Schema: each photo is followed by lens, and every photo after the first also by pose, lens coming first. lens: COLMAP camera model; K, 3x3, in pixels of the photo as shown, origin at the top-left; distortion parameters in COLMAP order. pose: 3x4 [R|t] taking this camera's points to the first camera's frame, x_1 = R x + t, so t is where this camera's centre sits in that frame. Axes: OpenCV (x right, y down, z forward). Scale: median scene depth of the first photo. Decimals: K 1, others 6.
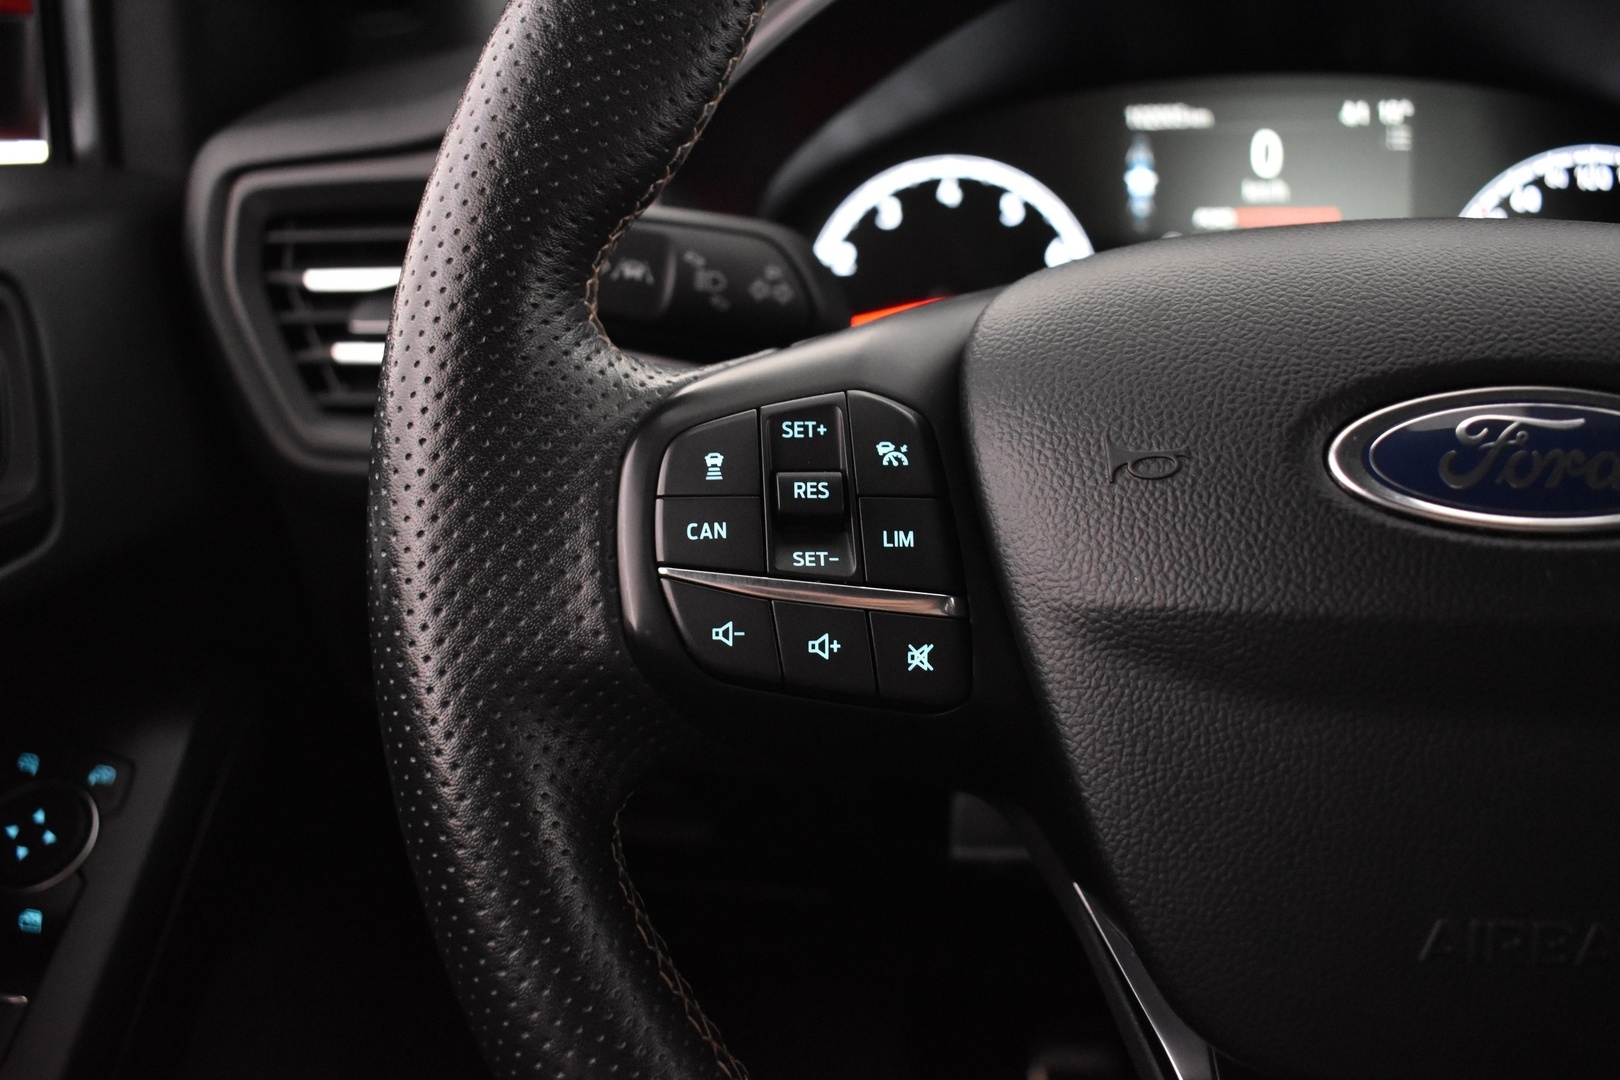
lens RADIAL K [[1411.9, 0, 808.8], [0, 1411.9, 539.0], [0, 0, 1]] dist [-0.080749, -0.007614]
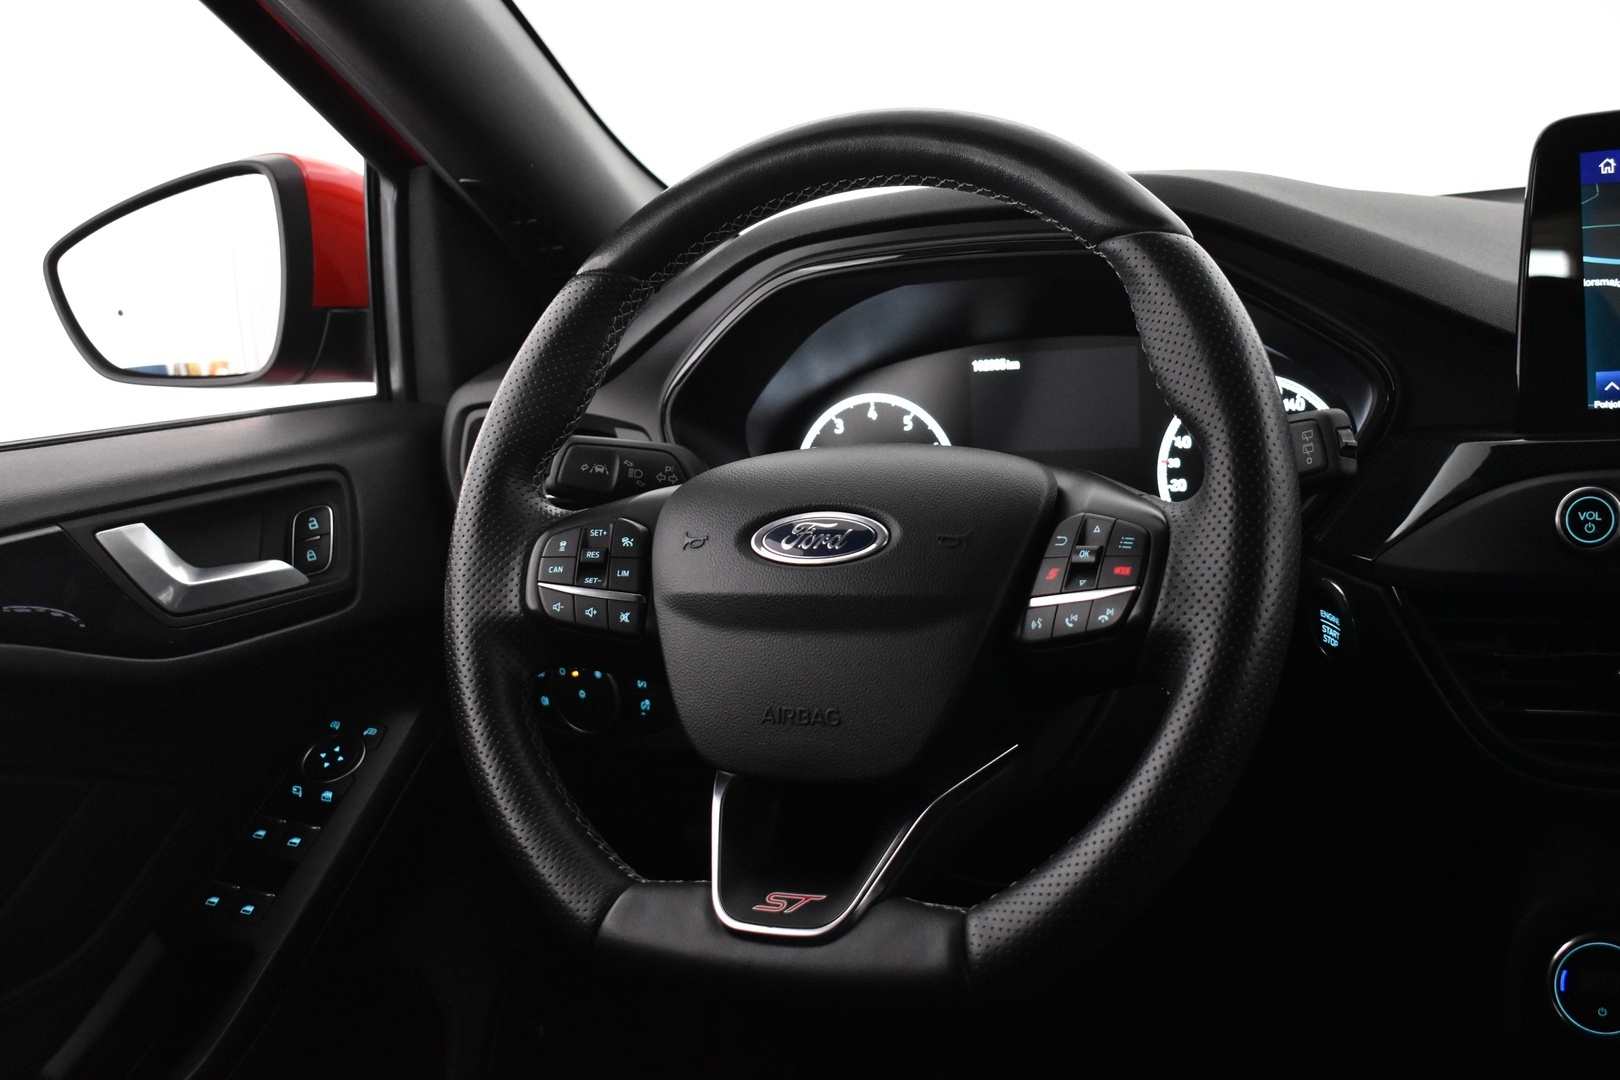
lens RADIAL K [[2047.5, 0, 808.6], [0, 2047.5, 536.2], [0, 0, 1]] dist [-0.057577, 0.000000]
pose [[0.945465, 0.000758, -0.325724, 0.989610], [-0.044459, 0.990939, -0.126743, 0.241894], [0.322676, 0.134313, 0.936931, -1.496843]]
